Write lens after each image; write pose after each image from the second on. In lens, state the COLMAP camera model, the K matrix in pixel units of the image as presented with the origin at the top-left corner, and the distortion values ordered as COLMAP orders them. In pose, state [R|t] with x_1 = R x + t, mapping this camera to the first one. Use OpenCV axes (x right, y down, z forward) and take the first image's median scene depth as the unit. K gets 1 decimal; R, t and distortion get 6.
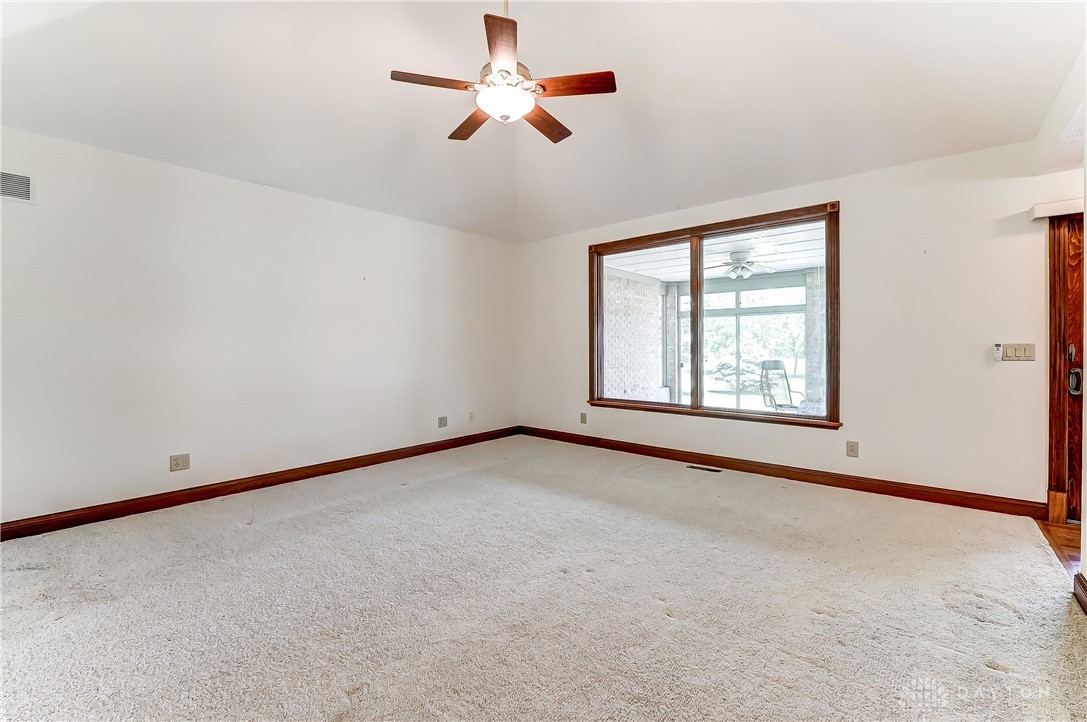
lens RADIAL K [[442.6, 0, 547.0], [0, 442.6, 352.8], [0, 0, 1]] dist [-0.018103, -0.000211]
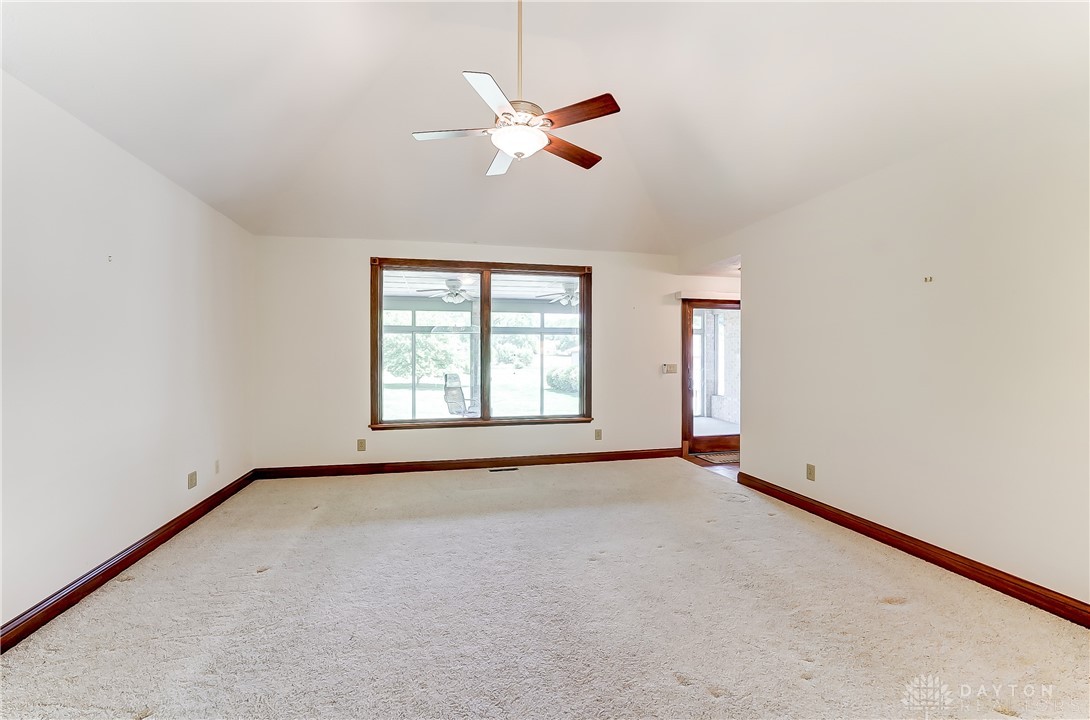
lens RADIAL K [[443.8, 0, 548.5], [0, 443.8, 361.0], [0, 0, 1]] dist [-0.018103, -0.000211]
pose [[0.611424, -0.004103, 0.791293, -0.477885], [0.009221, 0.999956, -0.001940, -0.022812], [-0.791250, 0.008482, 0.611434, 0.168575]]
